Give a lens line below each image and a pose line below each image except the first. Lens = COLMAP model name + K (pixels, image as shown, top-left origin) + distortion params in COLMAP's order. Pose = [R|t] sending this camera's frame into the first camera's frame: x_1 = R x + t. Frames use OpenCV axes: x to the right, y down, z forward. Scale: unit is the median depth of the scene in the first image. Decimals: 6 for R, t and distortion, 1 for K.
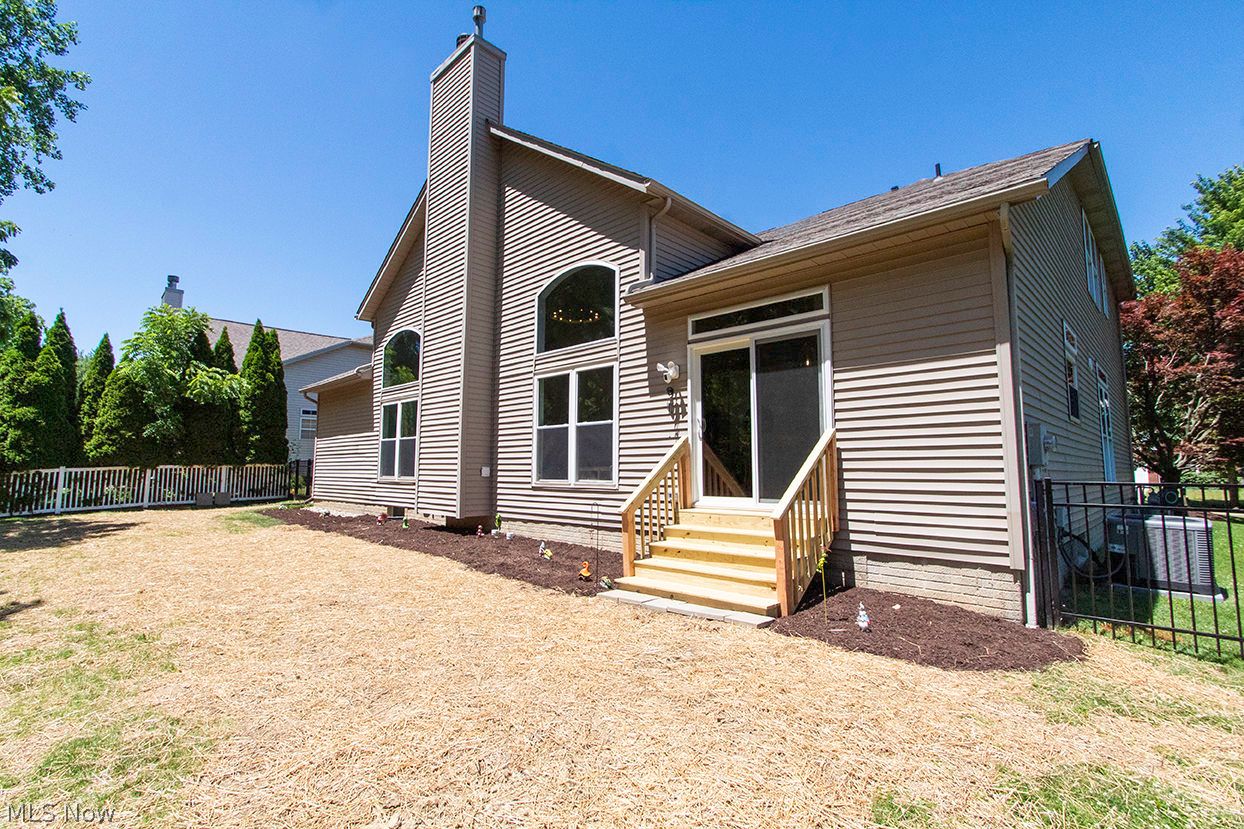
lens RADIAL K [[577.1, 0, 621.1], [0, 577.1, 416.4], [0, 0, 1]] dist [-0.003201, -0.000294]
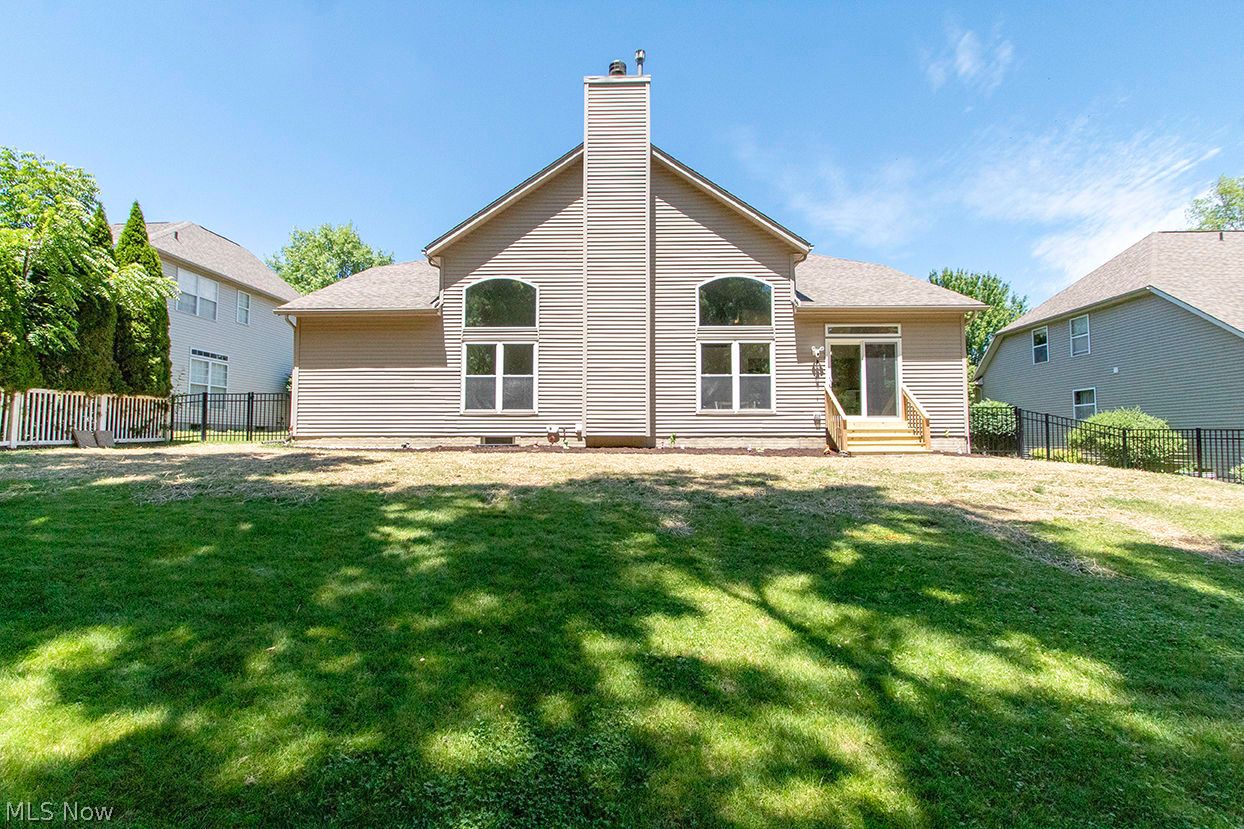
lens RADIAL K [[577.1, 0, 617.7], [0, 577.1, 408.2], [0, 0, 1]] dist [-0.003201, -0.000294]
pose [[0.728269, 0.035077, 0.684393, -1.474255], [-0.062128, 0.997956, 0.014963, 0.106203], [-0.682469, -0.053417, 0.728960, 0.044815]]
